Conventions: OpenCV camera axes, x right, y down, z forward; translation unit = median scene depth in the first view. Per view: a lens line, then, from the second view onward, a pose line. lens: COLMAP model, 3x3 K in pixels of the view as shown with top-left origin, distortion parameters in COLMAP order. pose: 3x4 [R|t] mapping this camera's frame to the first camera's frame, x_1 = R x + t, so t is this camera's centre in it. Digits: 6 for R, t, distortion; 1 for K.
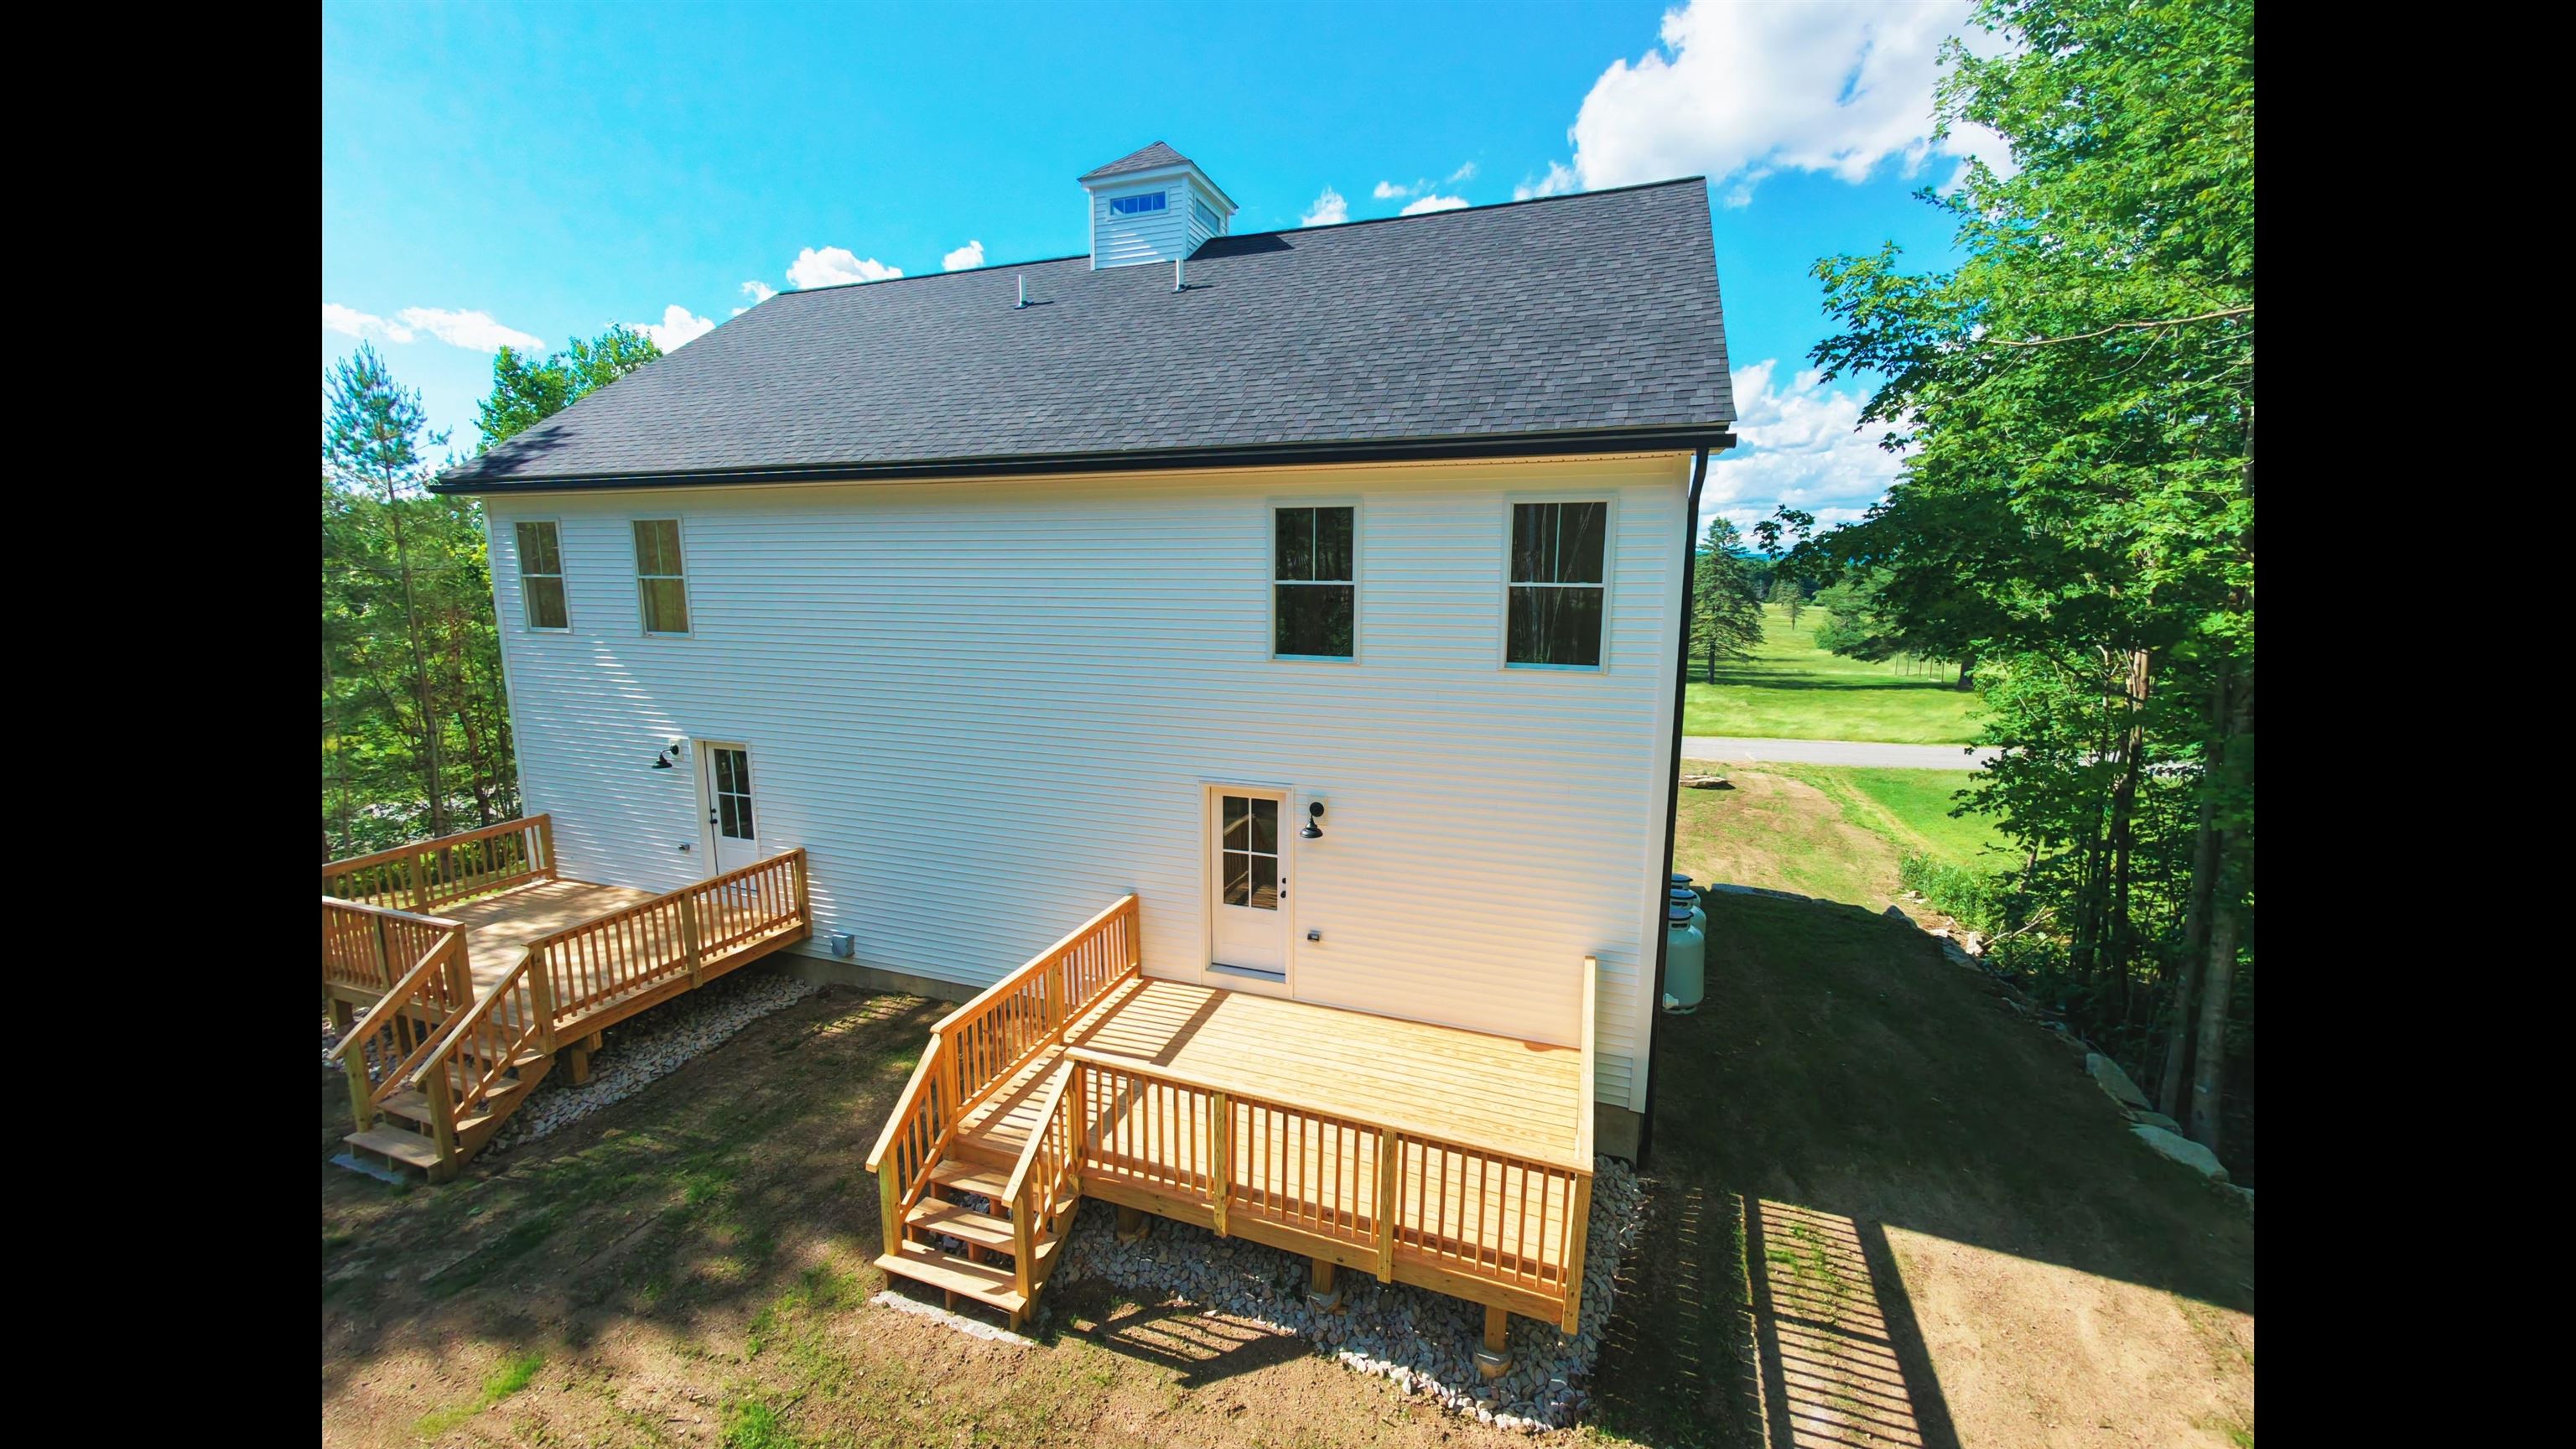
lens RADIAL K [[919.7, 0, 1288.0], [0, 919.7, 724.5], [0, 0, 1]] dist [-0.001525, 0.003278]
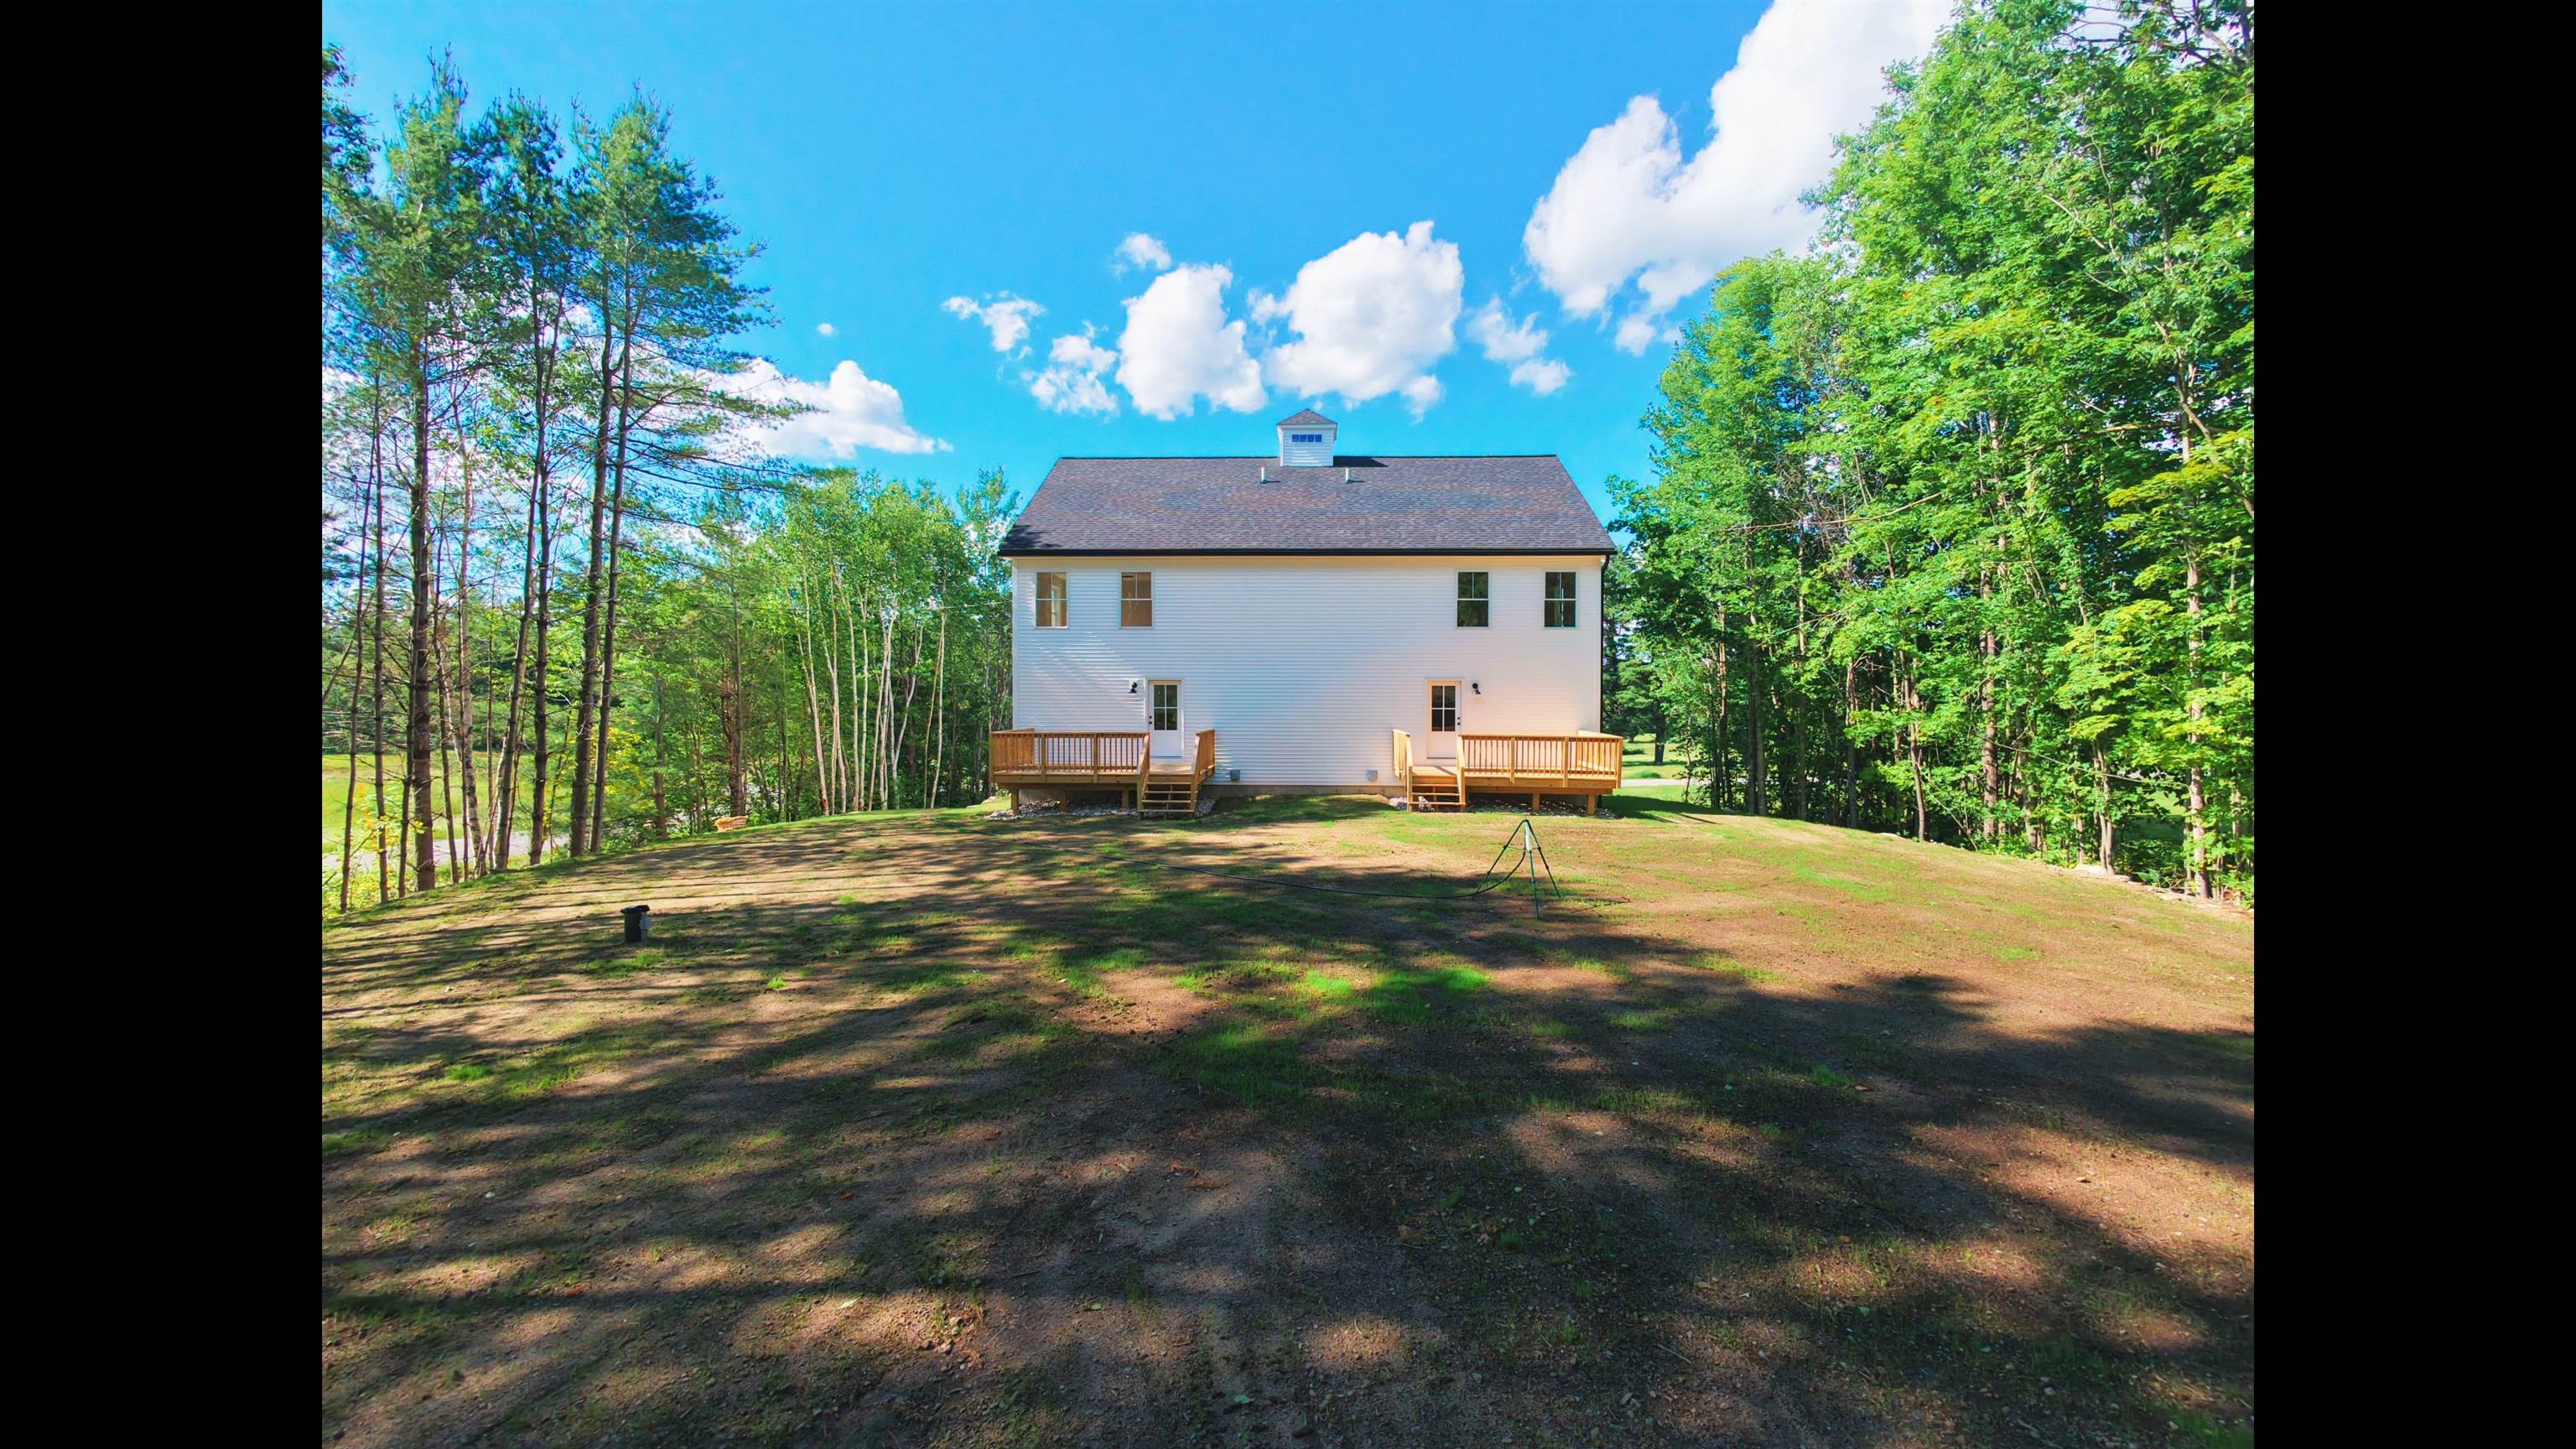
lens RADIAL K [[919.7, 0, 1288.0], [0, 919.7, 724.5], [0, 0, 1]] dist [-0.001525, 0.003278]
pose [[0.957598, -0.013295, 0.287802, -1.230296], [0.049062, 0.991869, -0.117425, 0.482360], [-0.283901, 0.126566, 0.950464, -1.314928]]
